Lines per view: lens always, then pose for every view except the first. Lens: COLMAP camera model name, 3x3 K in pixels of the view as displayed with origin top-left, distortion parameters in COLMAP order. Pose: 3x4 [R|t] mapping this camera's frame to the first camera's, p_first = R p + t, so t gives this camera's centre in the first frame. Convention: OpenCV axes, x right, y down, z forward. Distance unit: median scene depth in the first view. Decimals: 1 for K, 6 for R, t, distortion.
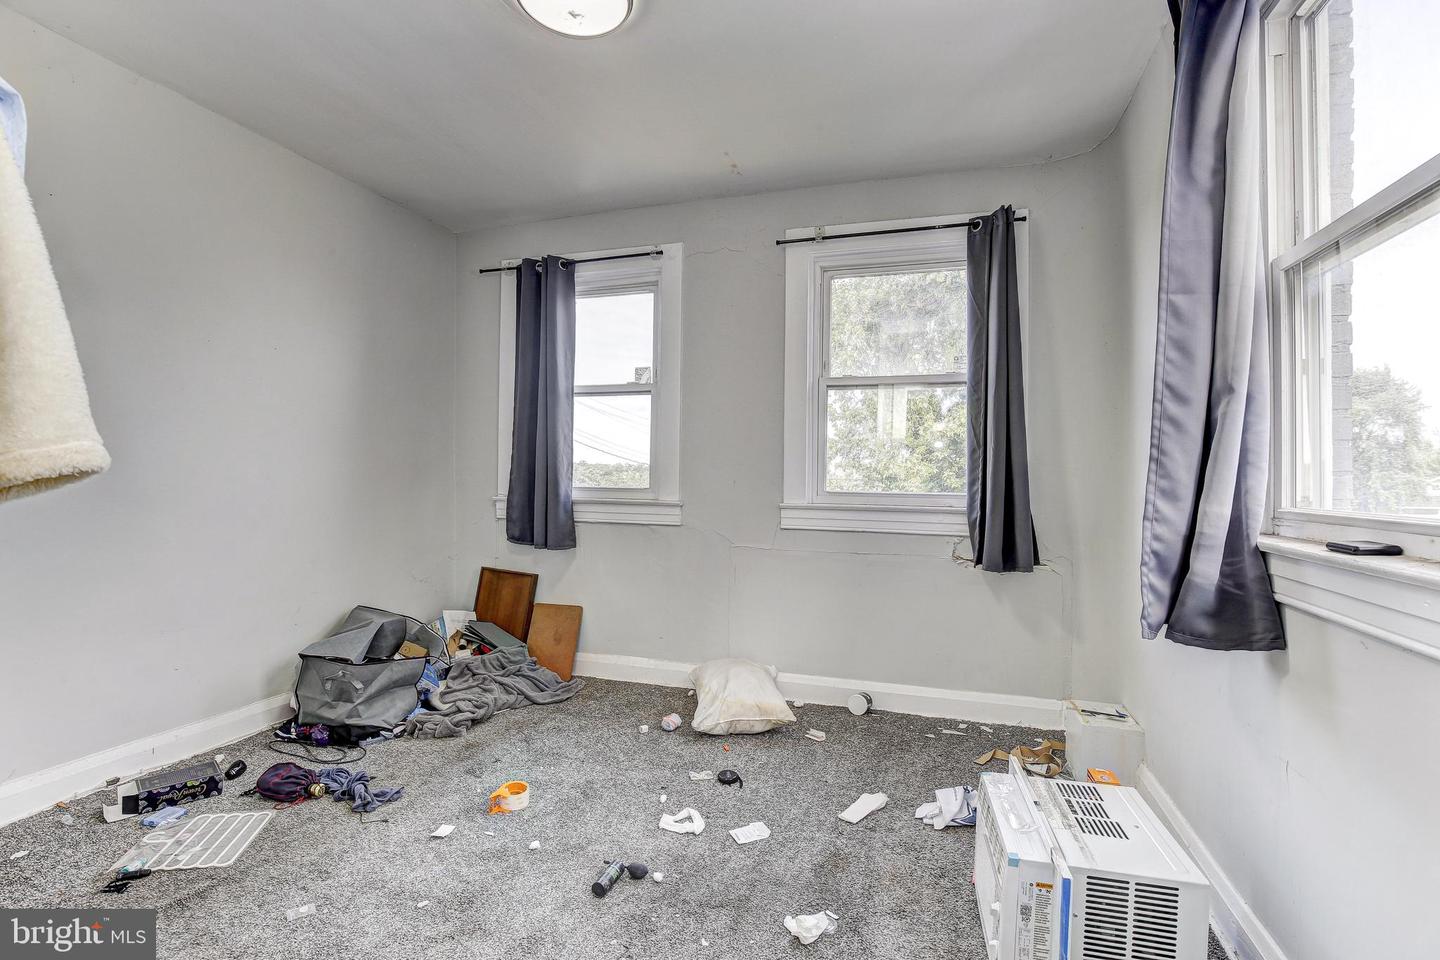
lens RADIAL K [[678.8, 0, 727.1], [0, 678.8, 471.7], [0, 0, 1]] dist [-0.001385, 0.000306]
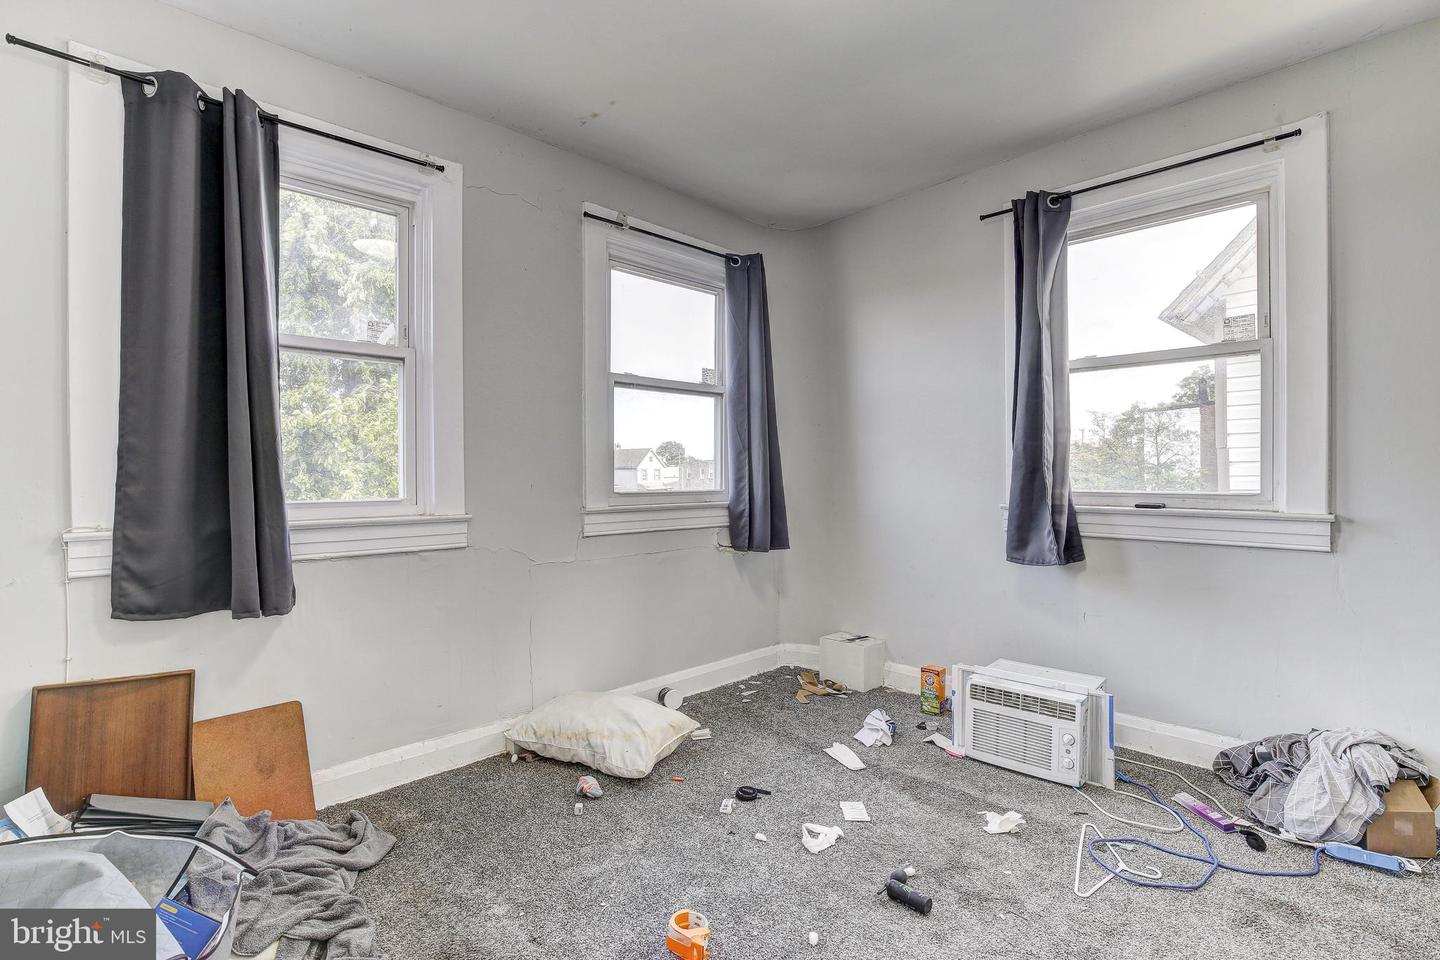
lens RADIAL K [[678.8, 0, 727.1], [0, 678.8, 471.7], [0, 0, 1]] dist [-0.001385, 0.000306]
pose [[0.467693, -0.014822, 0.883766, -0.619901], [0.002906, 0.999880, 0.015232, -0.014377], [-0.883886, -0.004555, 0.467680, 0.418105]]
